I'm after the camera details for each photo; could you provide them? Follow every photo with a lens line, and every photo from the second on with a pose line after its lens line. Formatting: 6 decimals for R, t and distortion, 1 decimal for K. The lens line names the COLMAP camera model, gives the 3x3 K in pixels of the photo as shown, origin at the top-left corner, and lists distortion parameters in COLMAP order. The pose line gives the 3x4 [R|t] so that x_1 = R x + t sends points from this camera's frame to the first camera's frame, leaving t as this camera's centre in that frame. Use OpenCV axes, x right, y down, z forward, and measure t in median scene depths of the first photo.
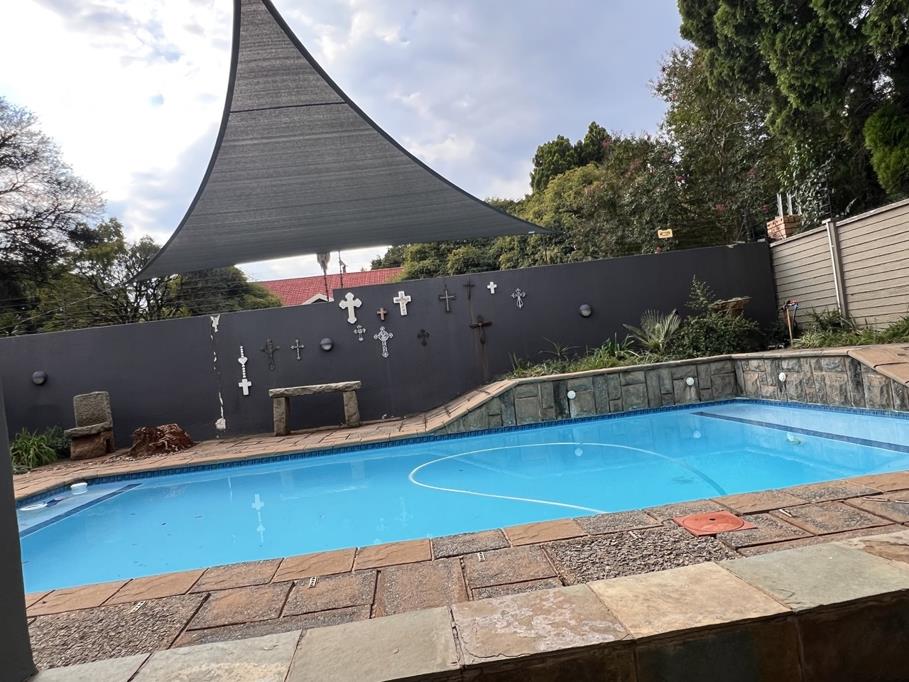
lens RADIAL K [[617.0, 0, 454.5], [0, 617.0, 341.0], [0, 0, 1]] dist [-0.003014, -0.003254]
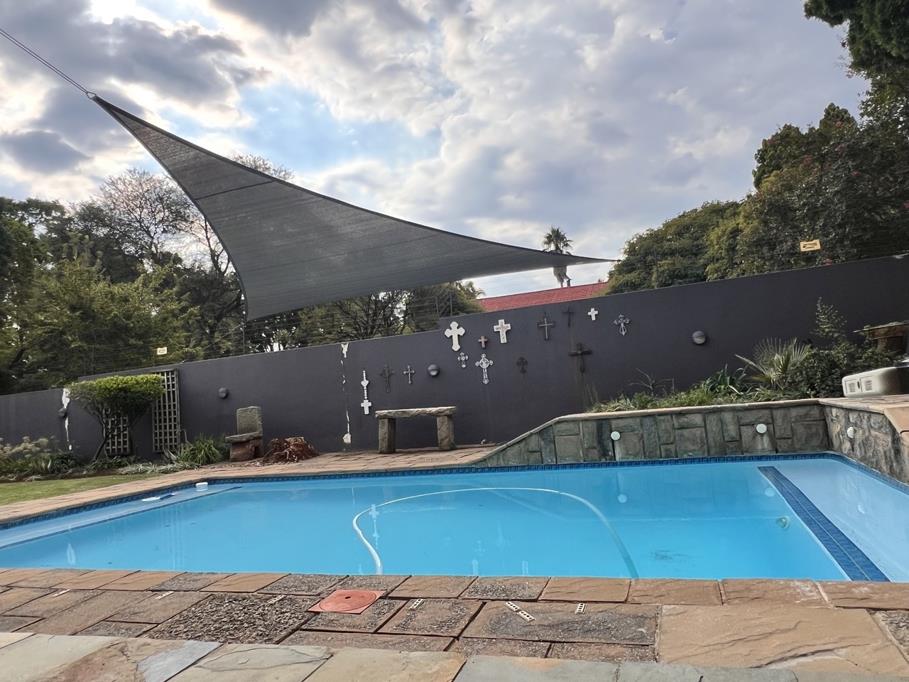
lens RADIAL K [[617.0, 0, 454.5], [0, 617.0, 341.0], [0, 0, 1]] dist [-0.003014, -0.003254]
pose [[0.912815, 0.000950, -0.408373, 0.301560], [-0.006760, 0.999895, -0.012783, -0.036696], [0.408318, 0.014429, 0.912726, 0.042518]]
